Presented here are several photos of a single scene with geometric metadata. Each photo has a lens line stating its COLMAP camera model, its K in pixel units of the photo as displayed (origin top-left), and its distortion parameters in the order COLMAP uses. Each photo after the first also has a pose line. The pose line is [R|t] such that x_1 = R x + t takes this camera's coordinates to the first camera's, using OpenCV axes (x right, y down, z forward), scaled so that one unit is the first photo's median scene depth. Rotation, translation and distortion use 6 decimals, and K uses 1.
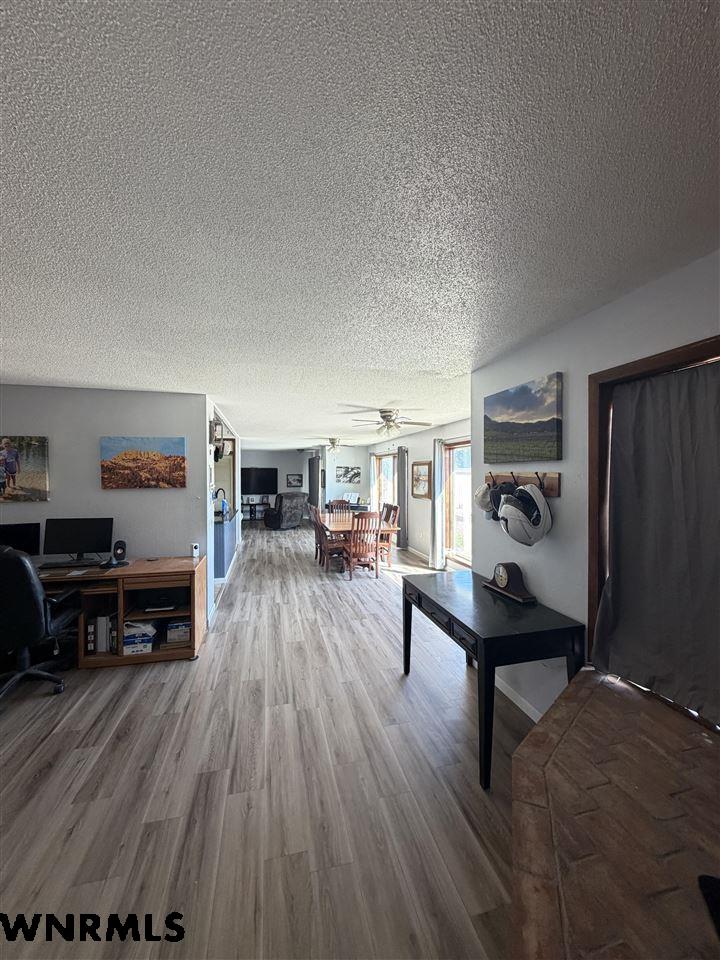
lens RADIAL K [[383.7, 0, 360.7], [0, 383.7, 477.3], [0, 0, 1]] dist [0.003123, -0.000037]
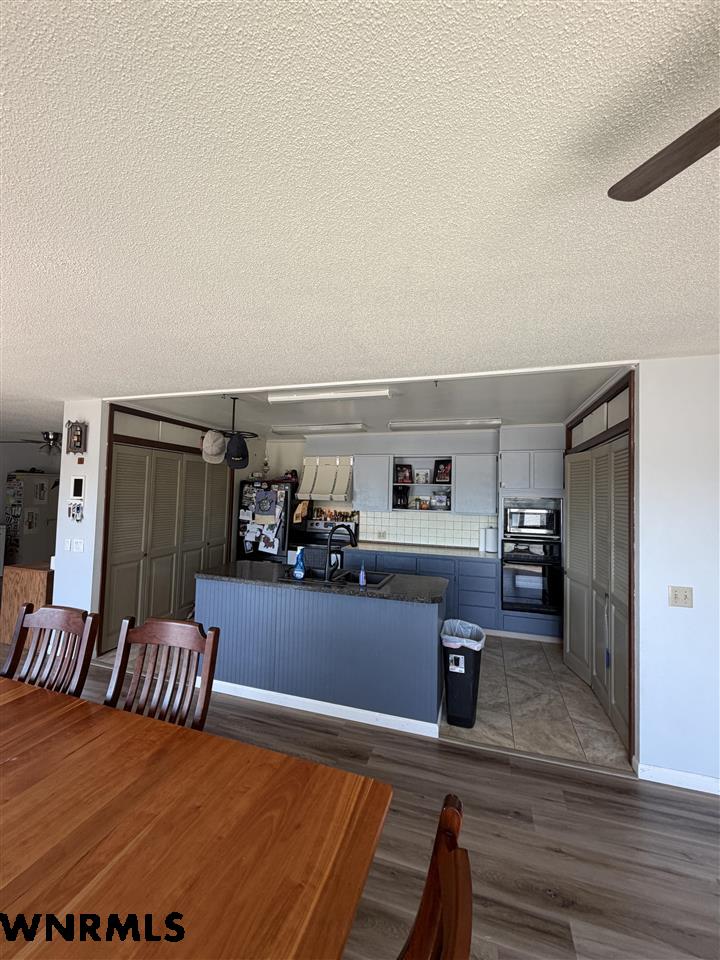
lens RADIAL K [[383.7, 0, 357.6], [0, 383.7, 477.8], [0, 0, 1]] dist [0.003123, -0.000037]
pose [[-0.515292, -0.051249, -0.855481, 0.018567], [-0.033999, 0.998647, -0.039347, -0.015181], [0.856340, 0.008811, -0.516337, 2.407488]]
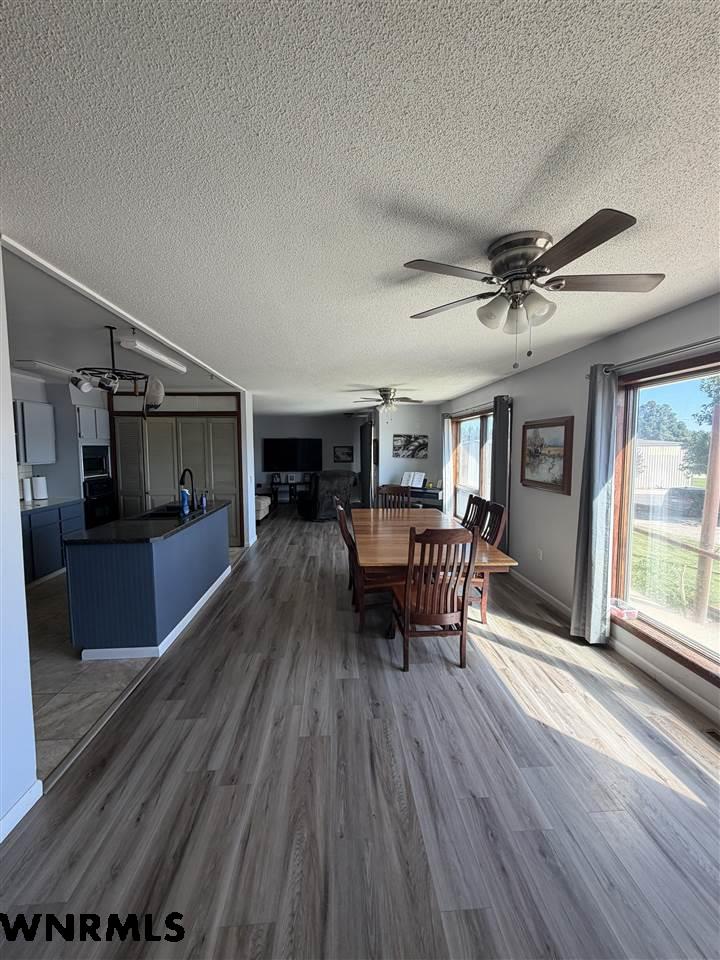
lens RADIAL K [[383.7, 0, 360.4], [0, 383.7, 478.4], [0, 0, 1]] dist [0.003123, -0.000037]
pose [[0.985238, 0.011911, -0.170777, -0.005409], [0.000593, 0.997333, 0.072976, 0.001931], [0.171191, -0.072000, 0.982603, 0.902037]]
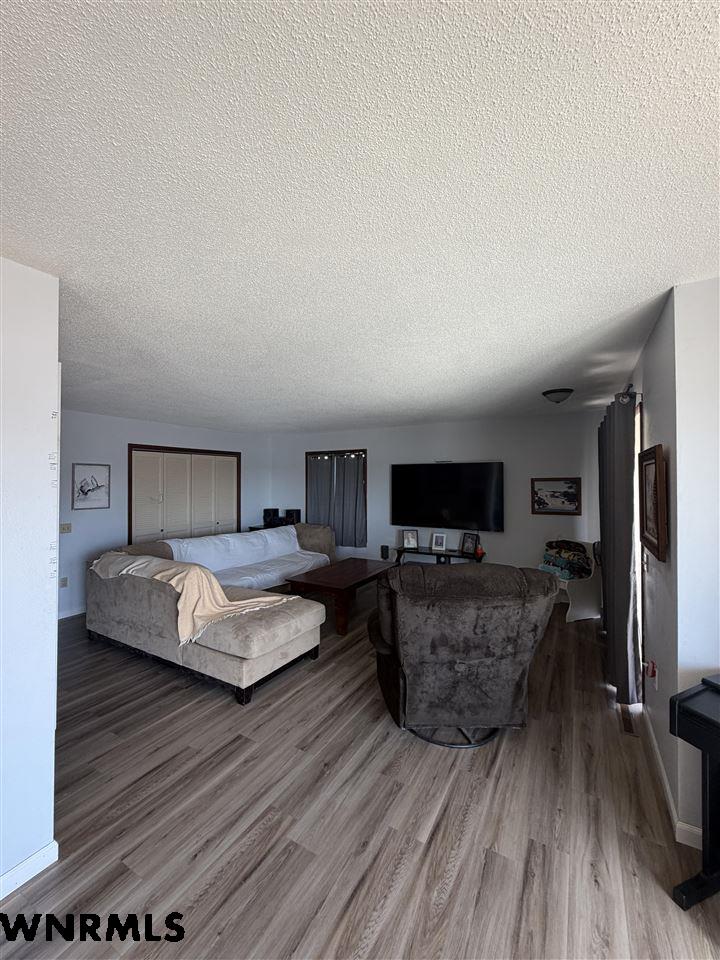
lens RADIAL K [[383.7, 0, 362.3], [0, 383.7, 482.8], [0, 0, 1]] dist [0.003123, -0.000037]
pose [[0.726760, 0.001260, -0.686891, -0.242189], [-0.002293, 0.999997, -0.000592, -0.012463], [0.686888, 0.002005, 0.726761, 2.539450]]
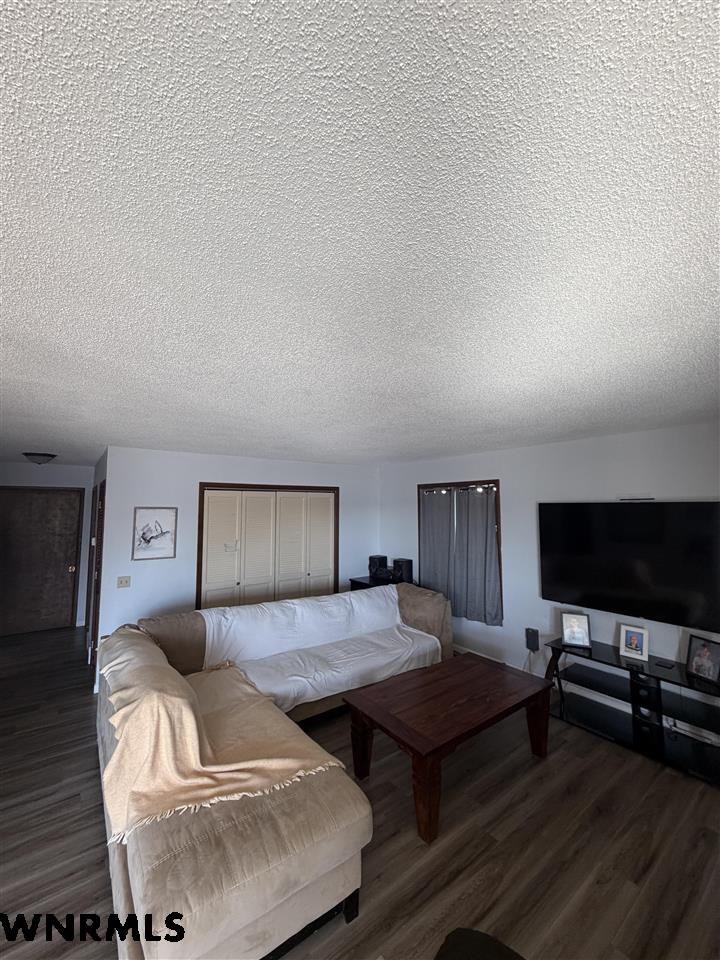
lens RADIAL K [[383.7, 0, 362.0], [0, 383.7, 477.2], [0, 0, 1]] dist [0.003123, -0.000037]
pose [[0.401695, -0.071693, -0.912963, -0.518873], [-0.006113, 0.996699, -0.080958, -0.078019], [0.915753, 0.038102, 0.399931, 2.972475]]
